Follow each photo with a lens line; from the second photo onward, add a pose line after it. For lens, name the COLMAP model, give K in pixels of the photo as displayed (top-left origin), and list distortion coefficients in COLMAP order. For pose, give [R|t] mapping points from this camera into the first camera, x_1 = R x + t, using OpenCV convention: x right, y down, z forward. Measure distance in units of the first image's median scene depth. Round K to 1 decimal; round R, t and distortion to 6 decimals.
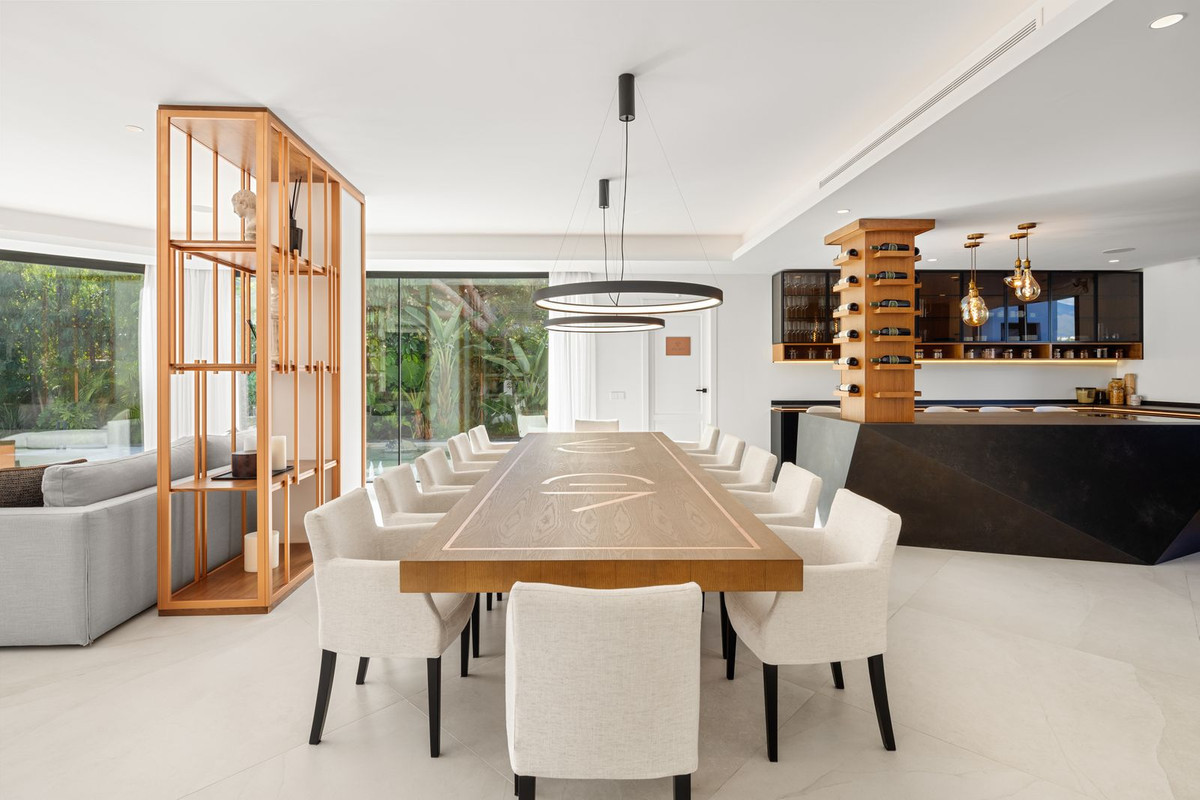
lens RADIAL K [[578.0, 0, 583.9], [0, 578.0, 381.7], [0, 0, 1]] dist [-0.003163, -0.002895]
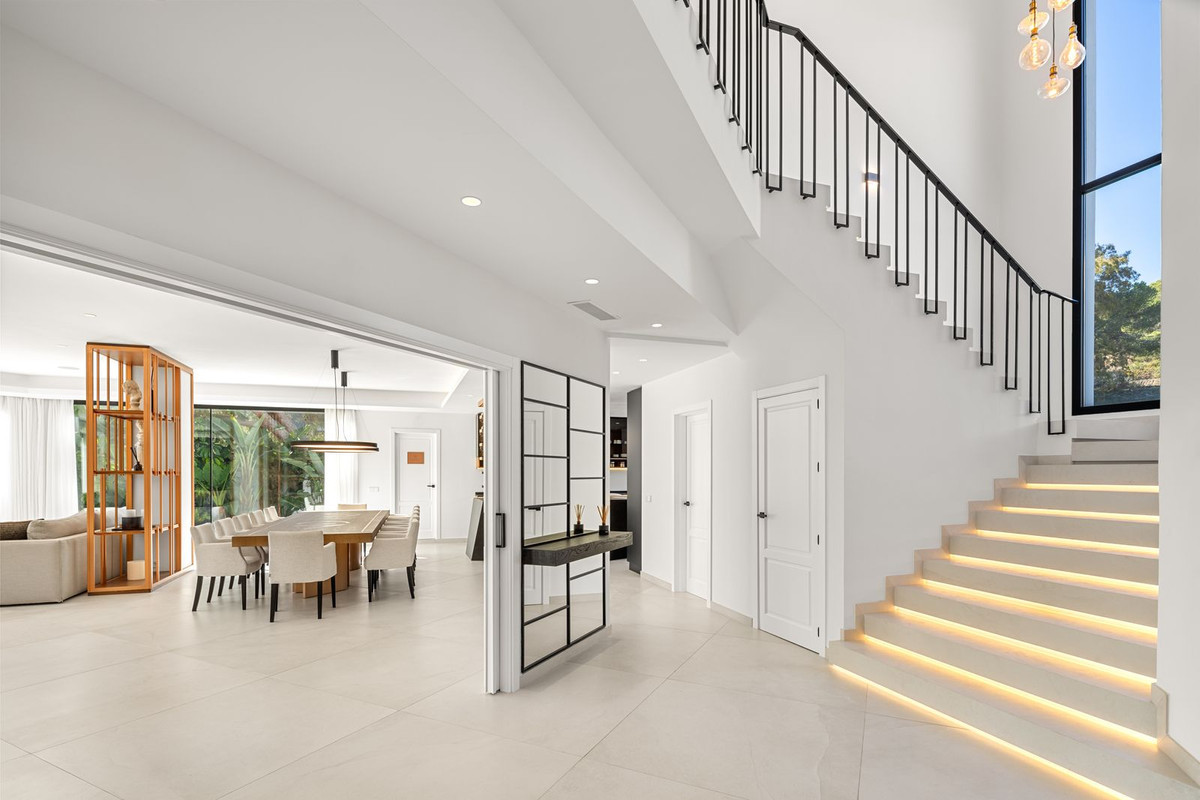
lens RADIAL K [[578.0, 0, 600.2], [0, 578.0, 482.0], [0, 0, 1]] dist [-0.003163, -0.002895]
pose [[0.950949, -0.001918, 0.309342, 0.220018], [0.002091, 0.999998, -0.000227, 0.007541], [-0.309340, 0.000863, 0.950951, -0.932527]]
